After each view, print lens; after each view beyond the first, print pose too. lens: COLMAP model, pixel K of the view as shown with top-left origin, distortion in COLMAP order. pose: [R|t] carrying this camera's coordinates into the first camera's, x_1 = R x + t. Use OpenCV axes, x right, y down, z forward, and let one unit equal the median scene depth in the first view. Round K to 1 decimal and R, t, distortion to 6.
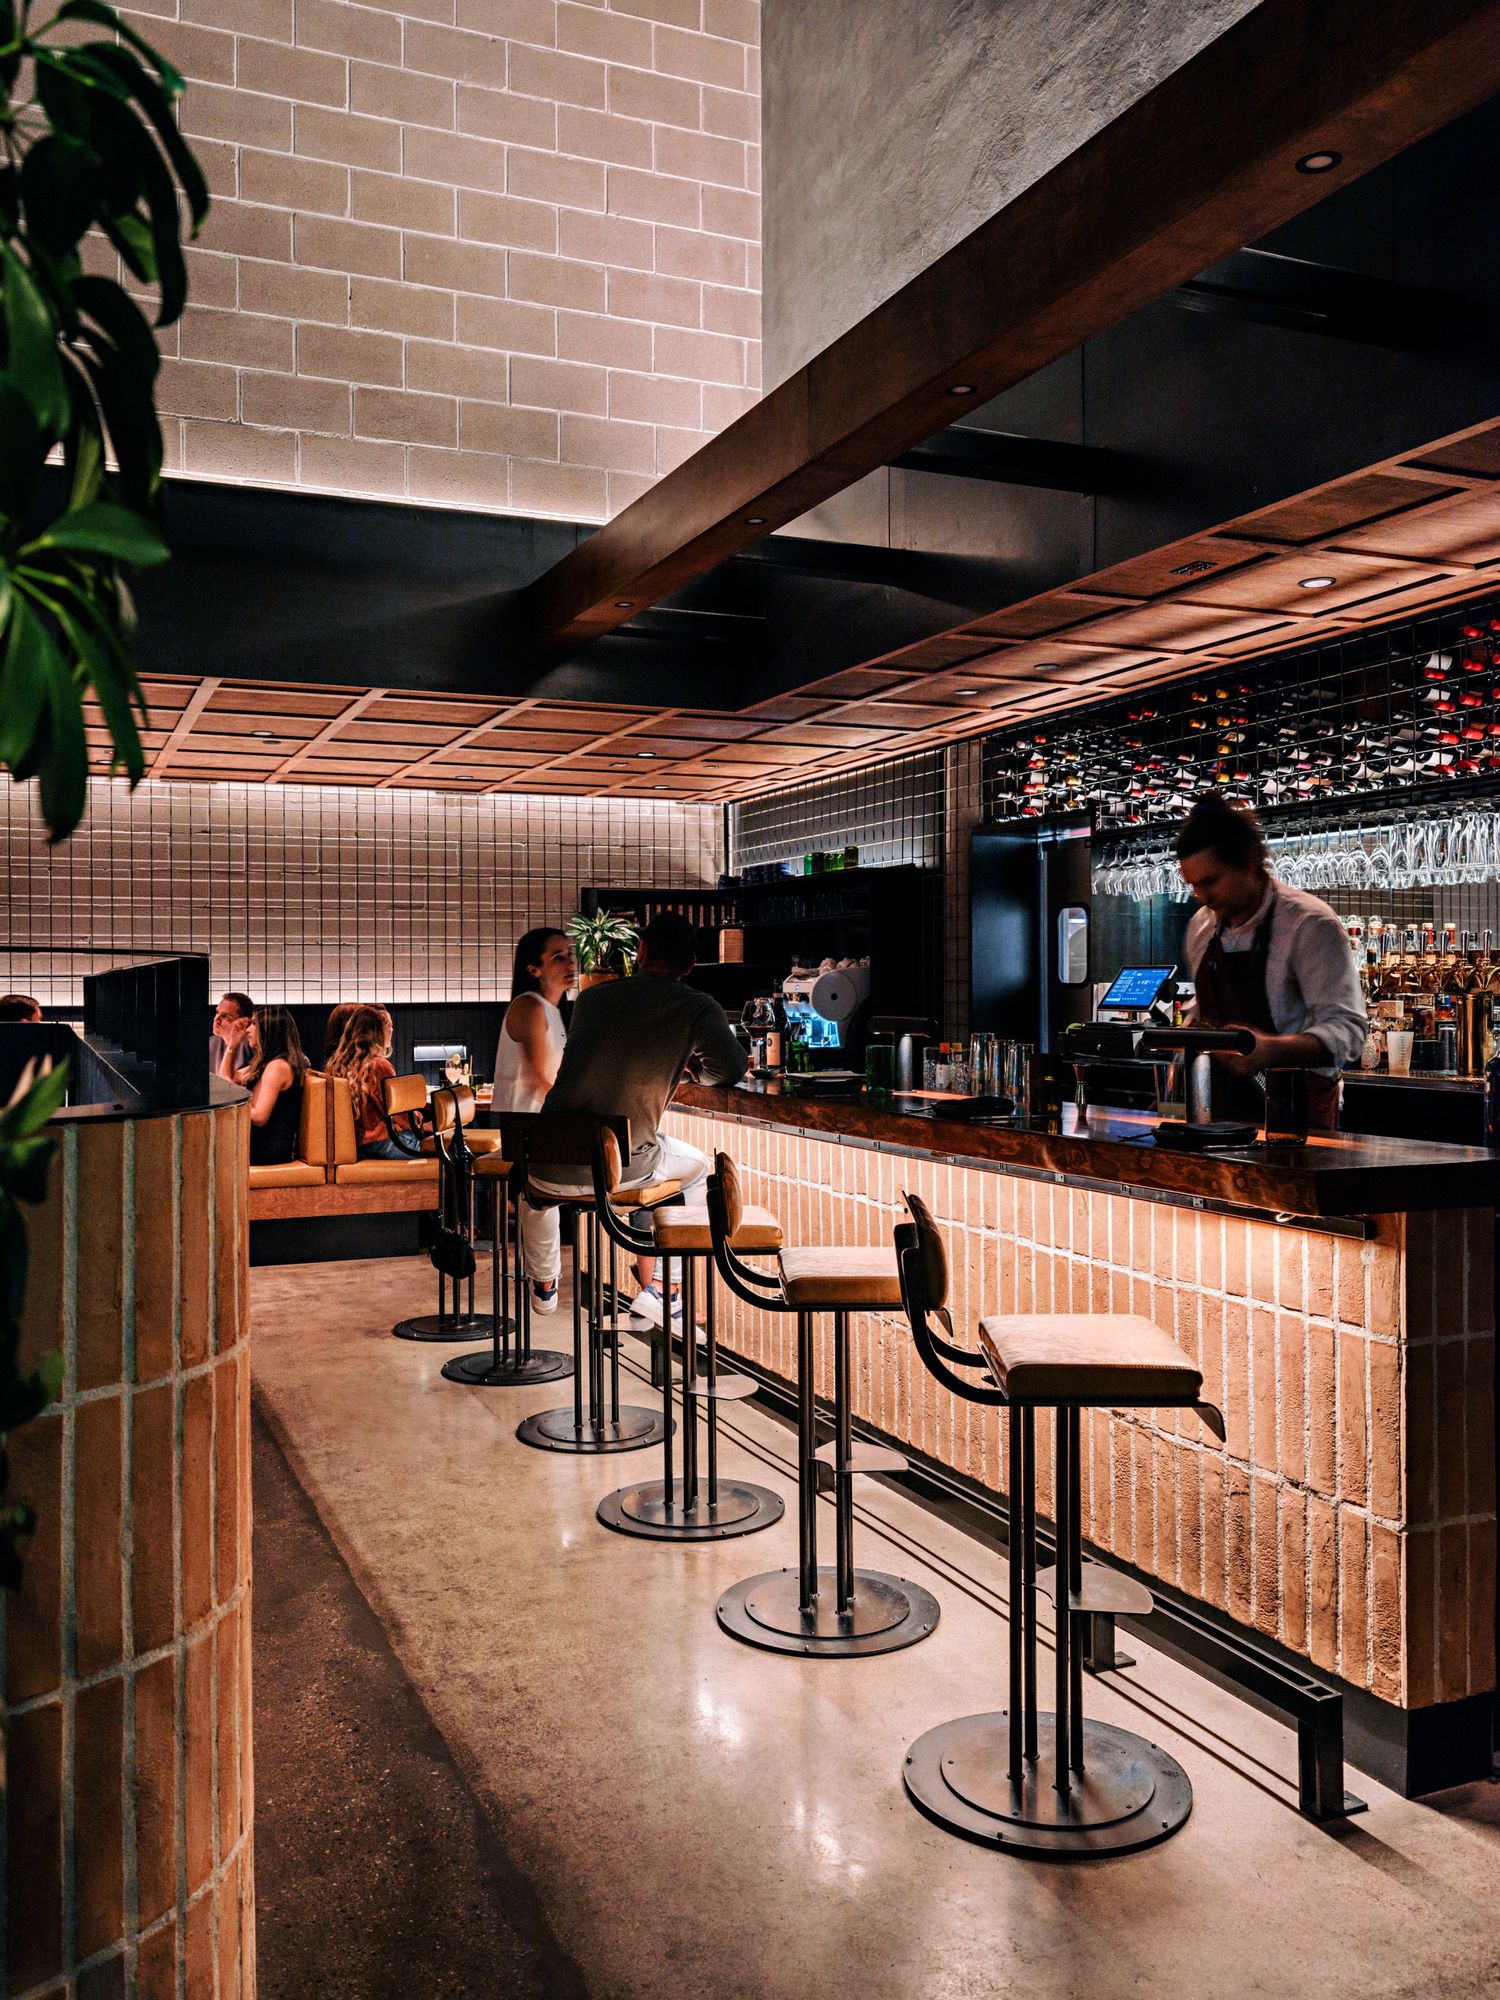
lens RADIAL K [[1690.8, 0, 765.6], [0, 1690.8, 1001.3], [0, 0, 1]] dist [-0.005191, 0.008794]
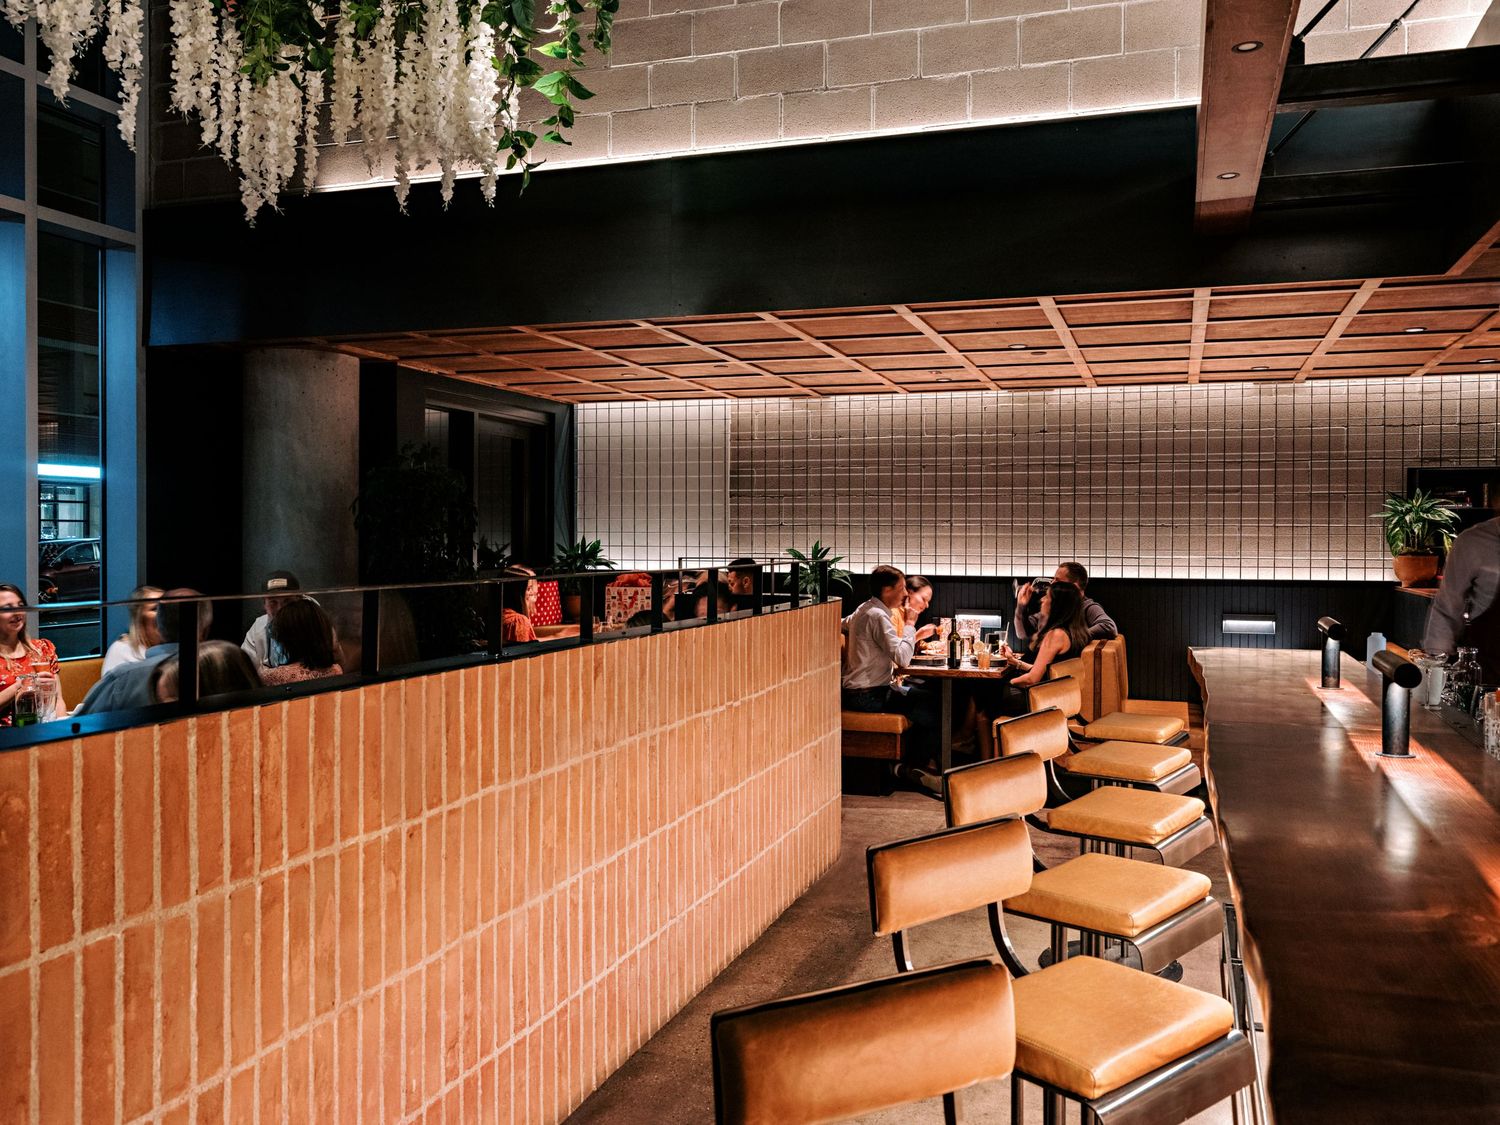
lens RADIAL K [[1268.1, 0, 739.9], [0, 1268.1, 531.4], [0, 0, 1]] dist [-0.005191, 0.008794]
pose [[0.729373, 0.005404, -0.684095, 0.178227], [-0.015272, 0.999848, -0.008385, -0.027178], [0.683946, 0.016563, 0.729344, 0.289421]]
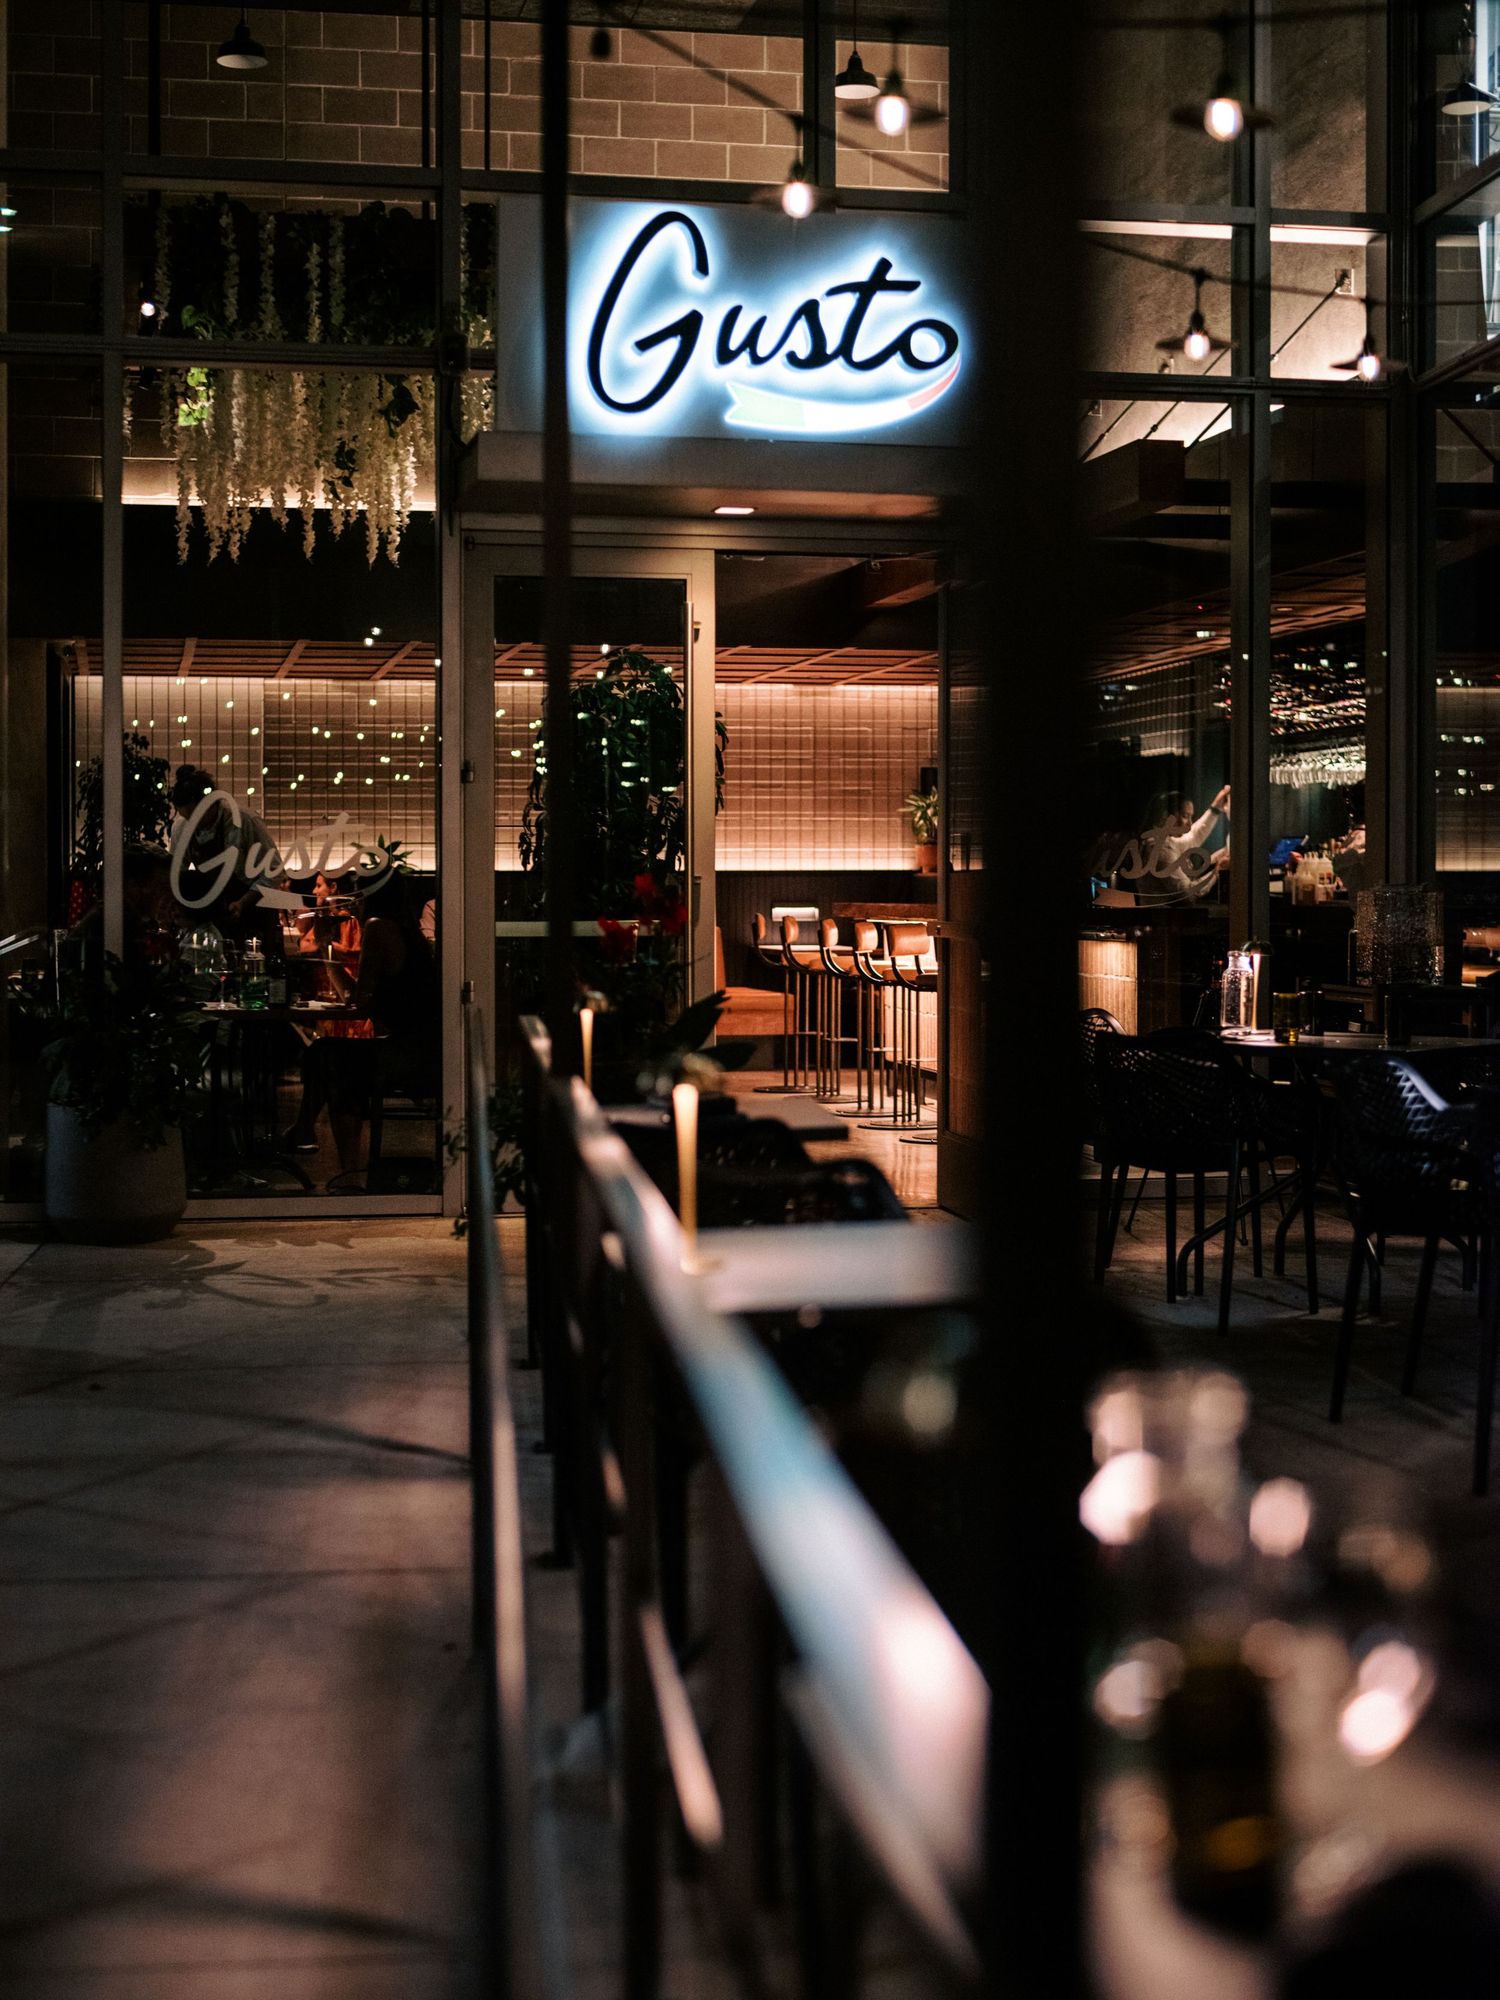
lens RADIAL K [[3110.0, 0, 747.7], [0, 3110.0, 998.6], [0, 0, 1]] dist [0.002687, 0.000000]
pose [[0.975285, 0.011485, -0.220654, 0.360586], [-0.005366, 0.999585, 0.028311, 0.042496], [0.220888, -0.026427, 0.974941, -1.585807]]
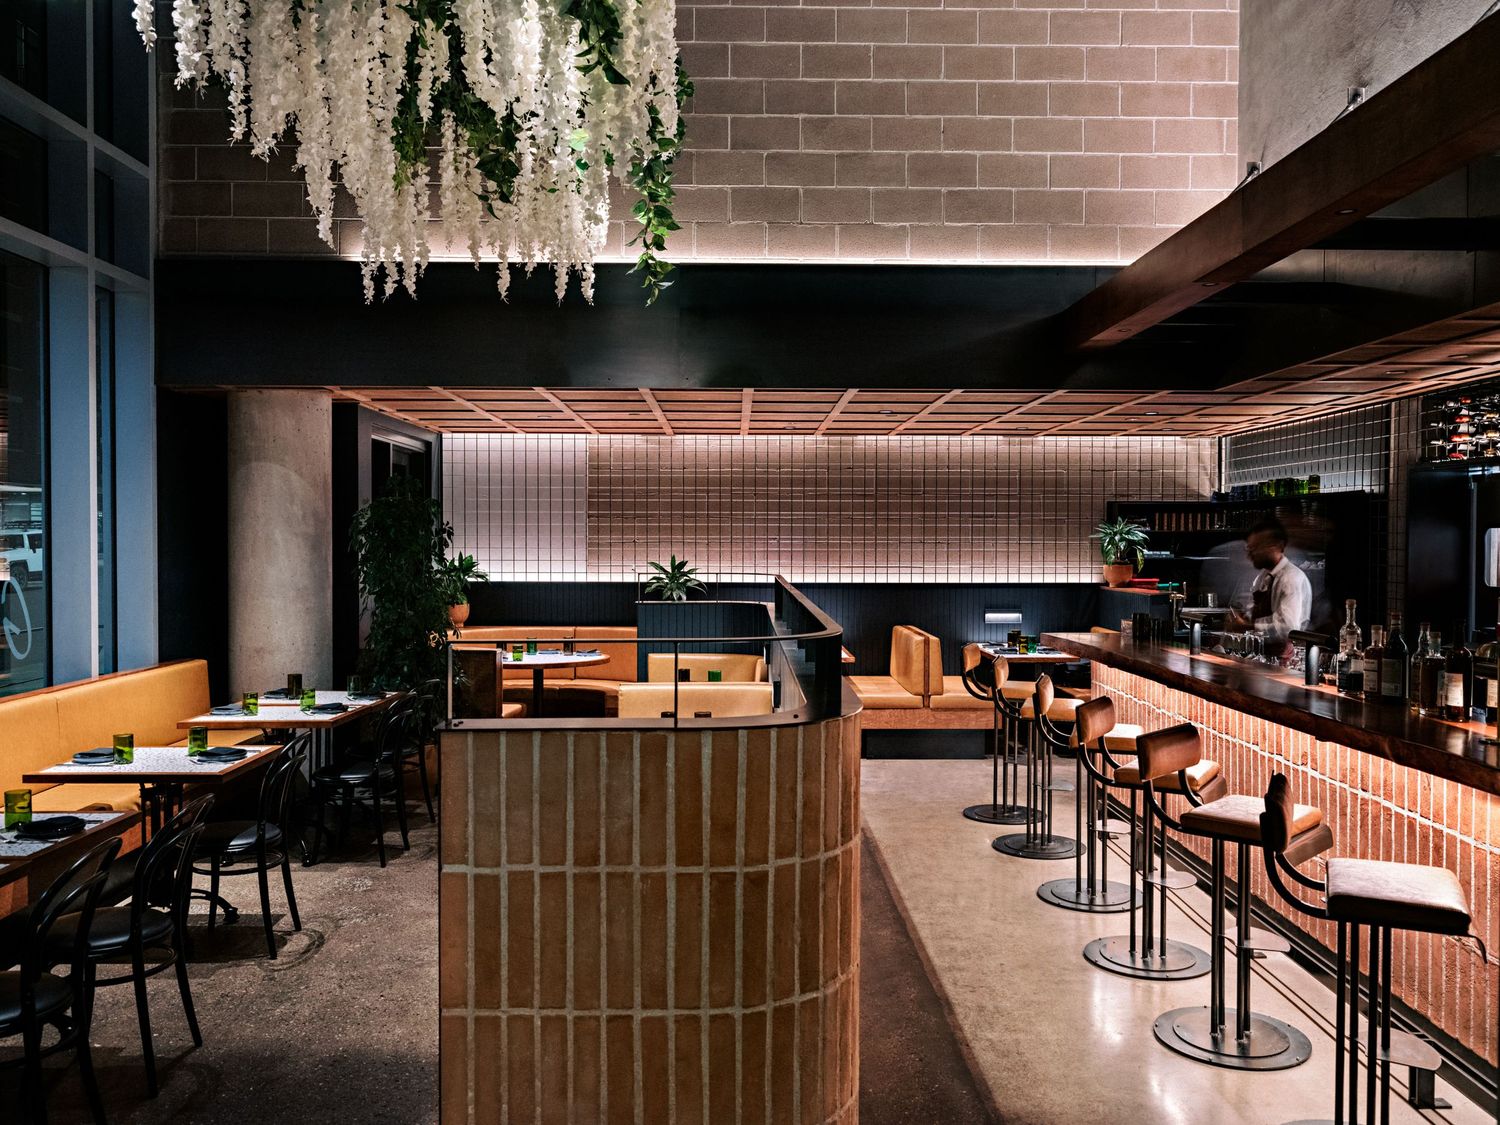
lens RADIAL K [[1268.1, 0, 743.9], [0, 1268.1, 563.3], [0, 0, 1]] dist [-0.005191, 0.008794]
pose [[0.918922, 0.015085, -0.394151, 0.043627], [-0.010819, 0.999856, 0.013041, -0.041299], [0.394291, -0.007720, 0.918953, -0.117801]]
